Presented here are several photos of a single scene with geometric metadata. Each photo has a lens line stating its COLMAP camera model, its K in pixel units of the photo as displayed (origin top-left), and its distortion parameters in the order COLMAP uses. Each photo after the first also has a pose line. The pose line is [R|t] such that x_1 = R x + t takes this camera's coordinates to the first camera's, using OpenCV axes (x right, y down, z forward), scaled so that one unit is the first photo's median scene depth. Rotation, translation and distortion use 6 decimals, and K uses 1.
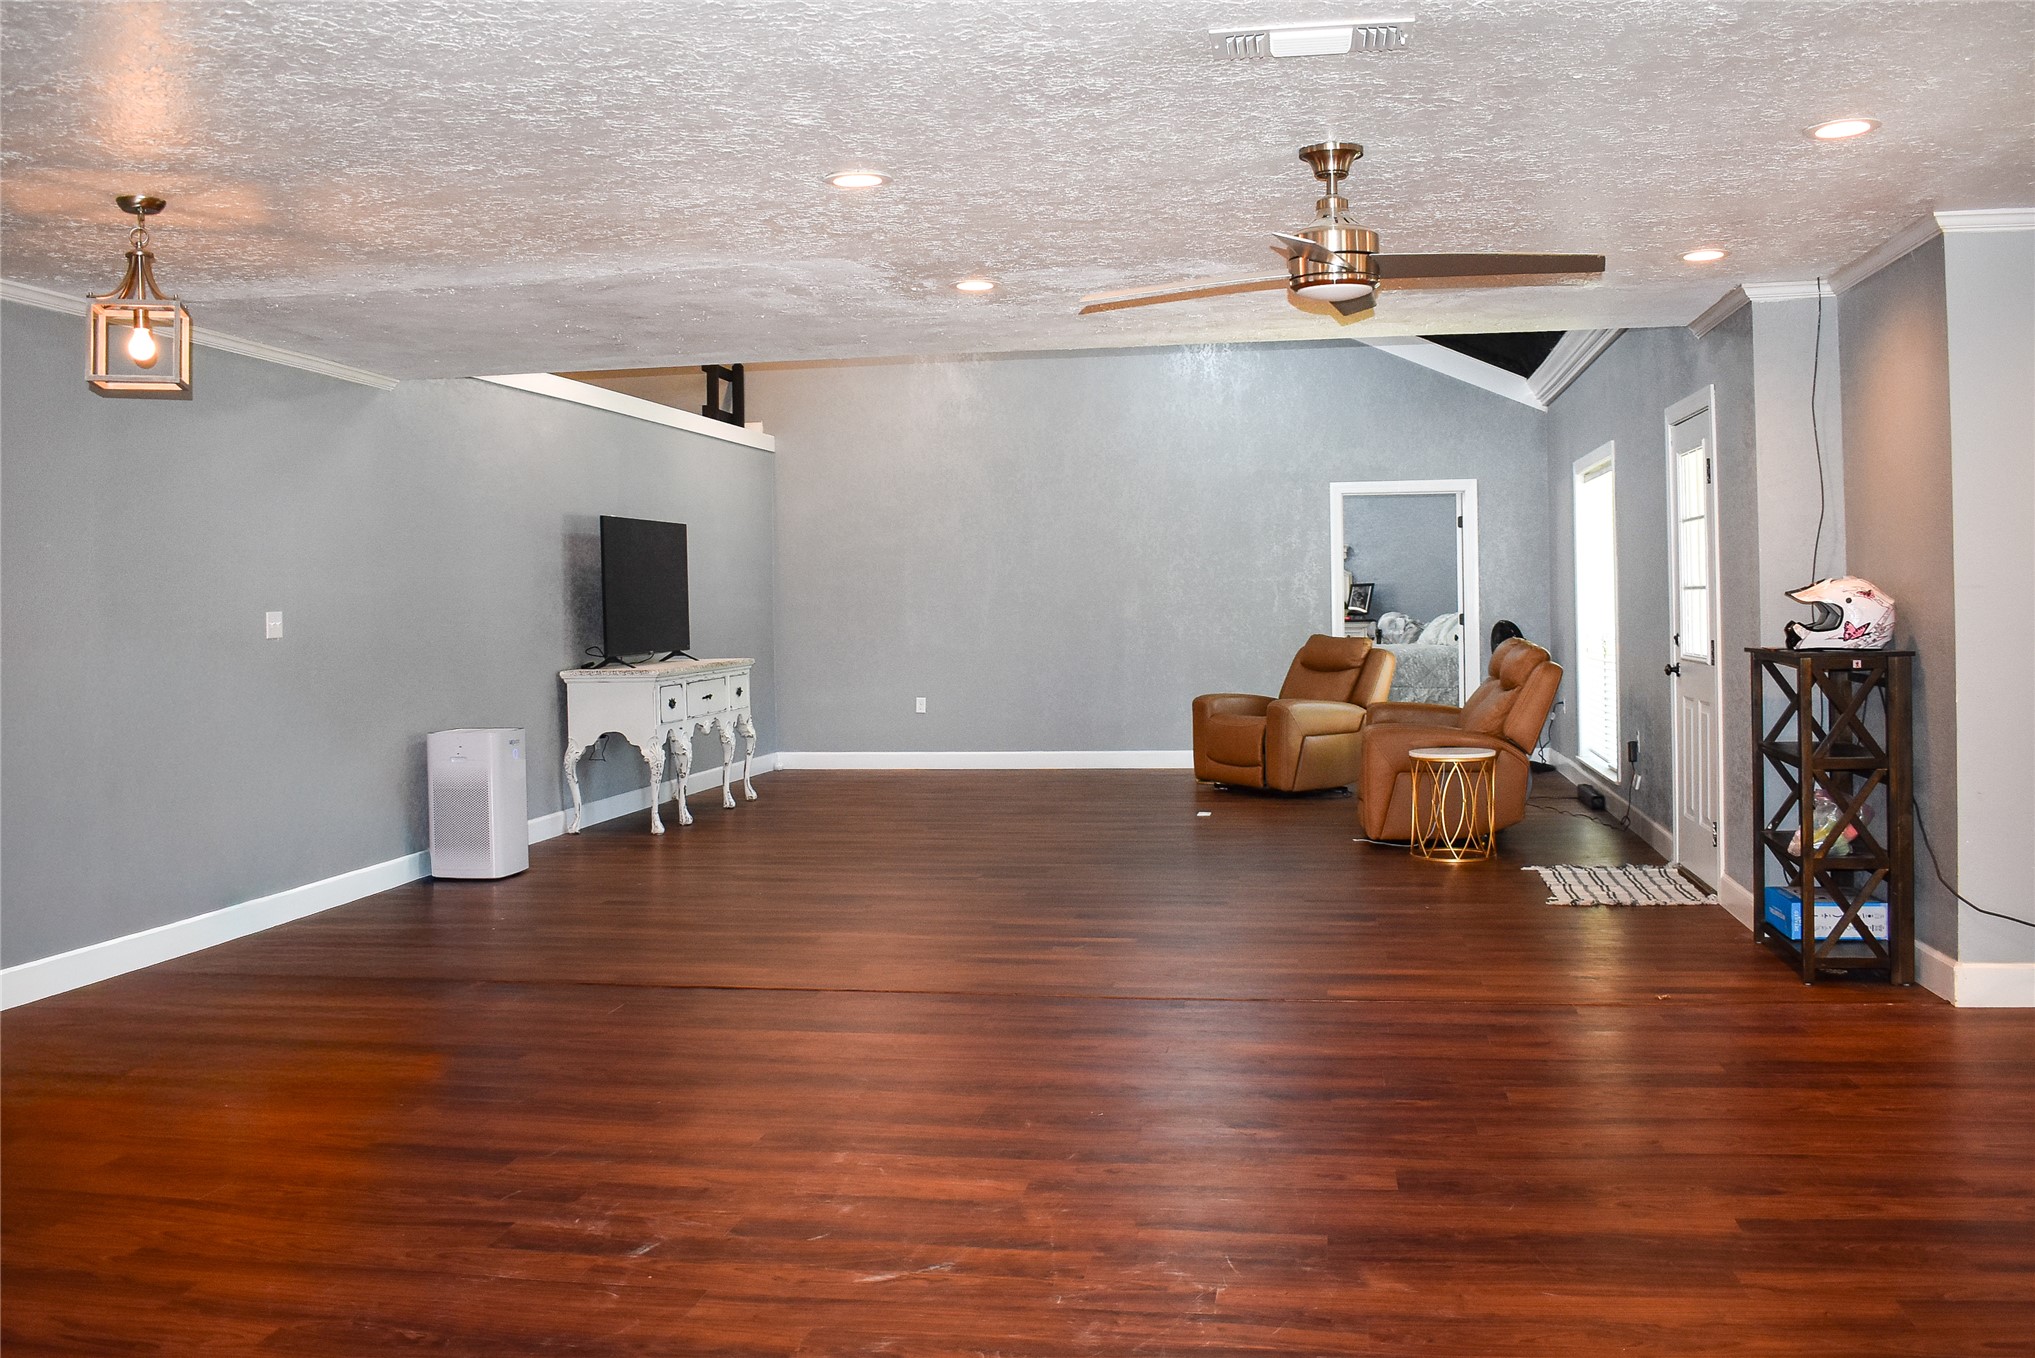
lens RADIAL K [[1623.8, 0, 1017.5], [0, 1623.8, 679.0], [0, 0, 1]] dist [-0.089207, 0.002211]
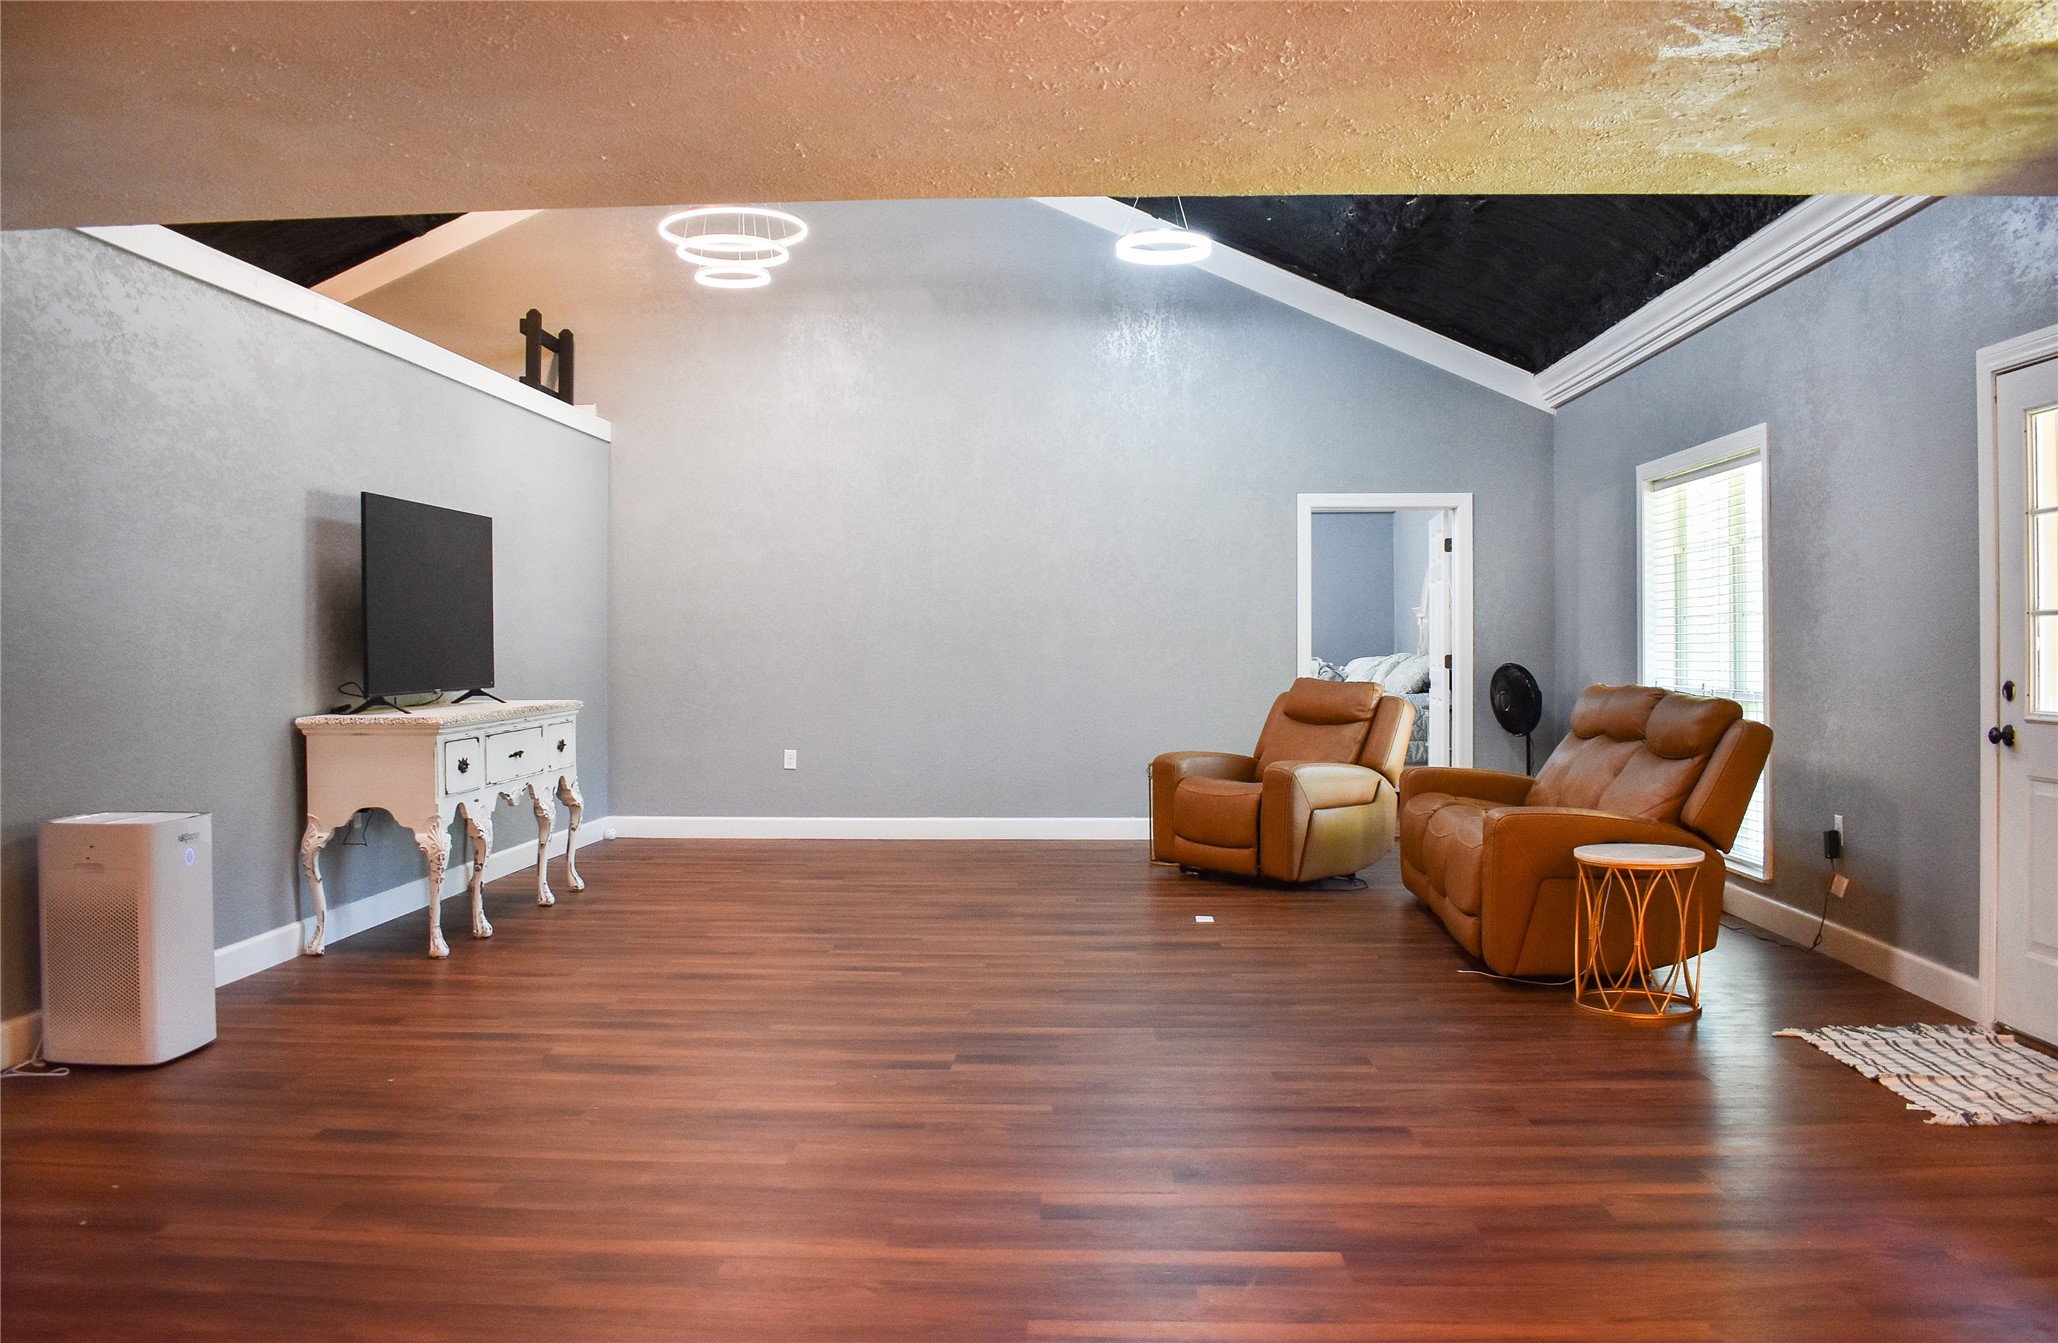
lens RADIAL K [[1609.8, 0, 1031.2], [0, 1609.8, 701.2], [0, 0, 1]] dist [-0.097735, 0.003487]
pose [[0.993270, 0.010766, 0.115318, -0.042730], [-0.009466, 0.999885, -0.011814, -0.005558], [-0.115432, 0.010643, 0.993258, 0.248702]]
